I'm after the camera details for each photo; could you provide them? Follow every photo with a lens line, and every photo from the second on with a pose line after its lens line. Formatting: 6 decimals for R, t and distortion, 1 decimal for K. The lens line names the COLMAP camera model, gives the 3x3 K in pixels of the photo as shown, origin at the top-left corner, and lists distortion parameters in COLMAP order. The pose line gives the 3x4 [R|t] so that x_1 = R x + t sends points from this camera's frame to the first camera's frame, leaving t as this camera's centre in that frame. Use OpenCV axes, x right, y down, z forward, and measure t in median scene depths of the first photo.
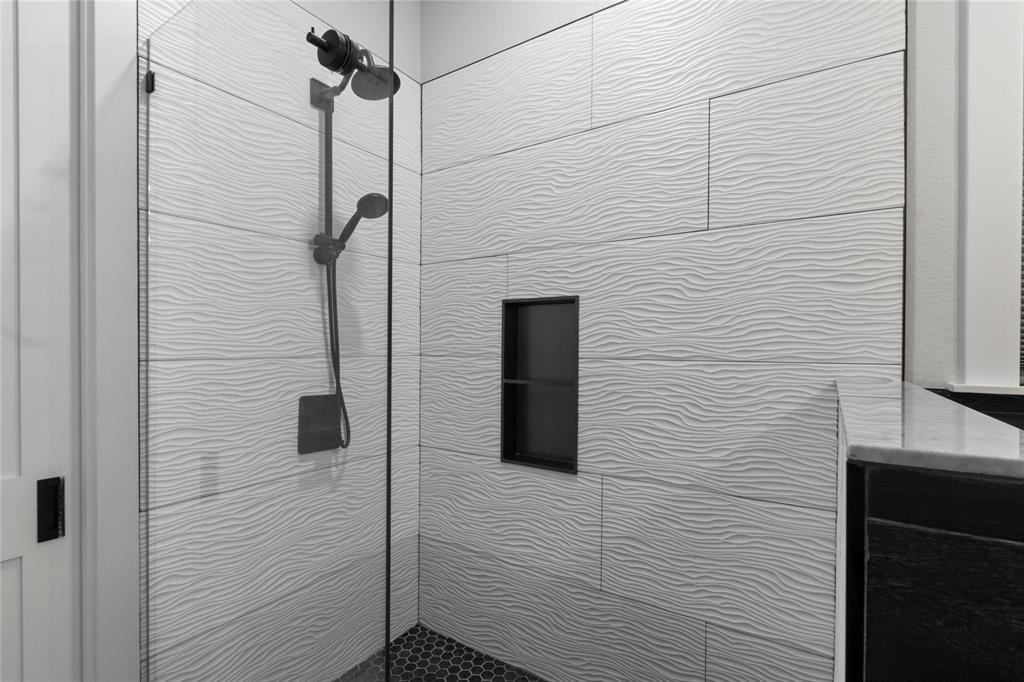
lens RADIAL K [[494.8, 0, 510.1], [0, 494.8, 357.2], [0, 0, 1]] dist [-0.014992, 0.000400]
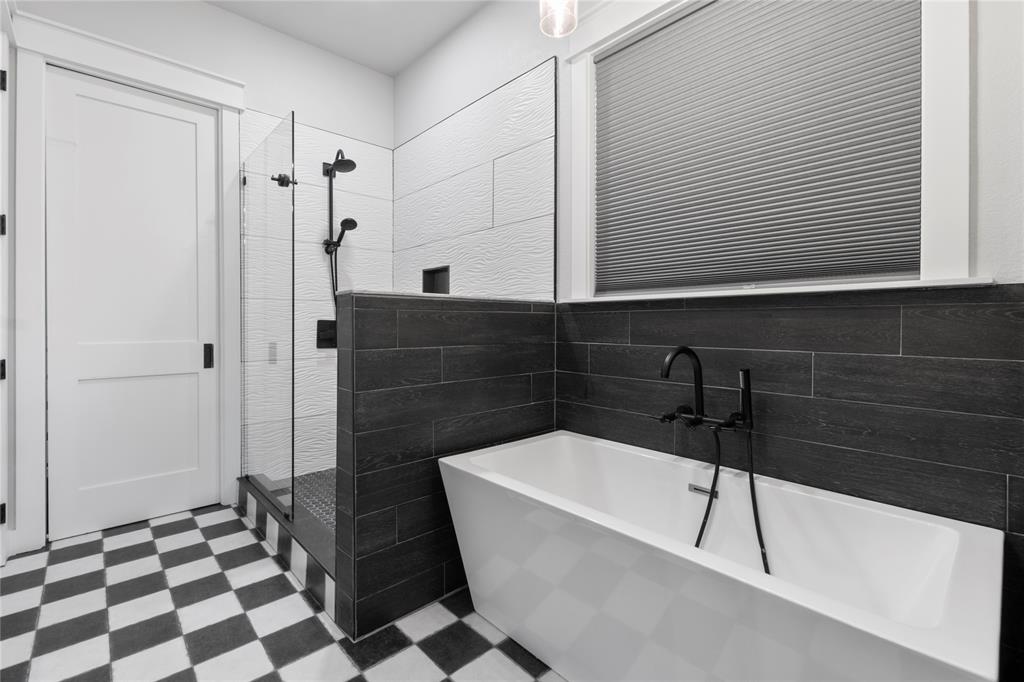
lens RADIAL K [[449.3, 0, 502.9], [0, 449.3, 330.7], [0, 0, 1]] dist [-0.000303, -0.003503]
pose [[0.970463, -0.002314, -0.241240, 0.969090], [0.002414, 0.999997, 0.000121, 0.161295], [0.241239, -0.000700, 0.970466, -0.784683]]
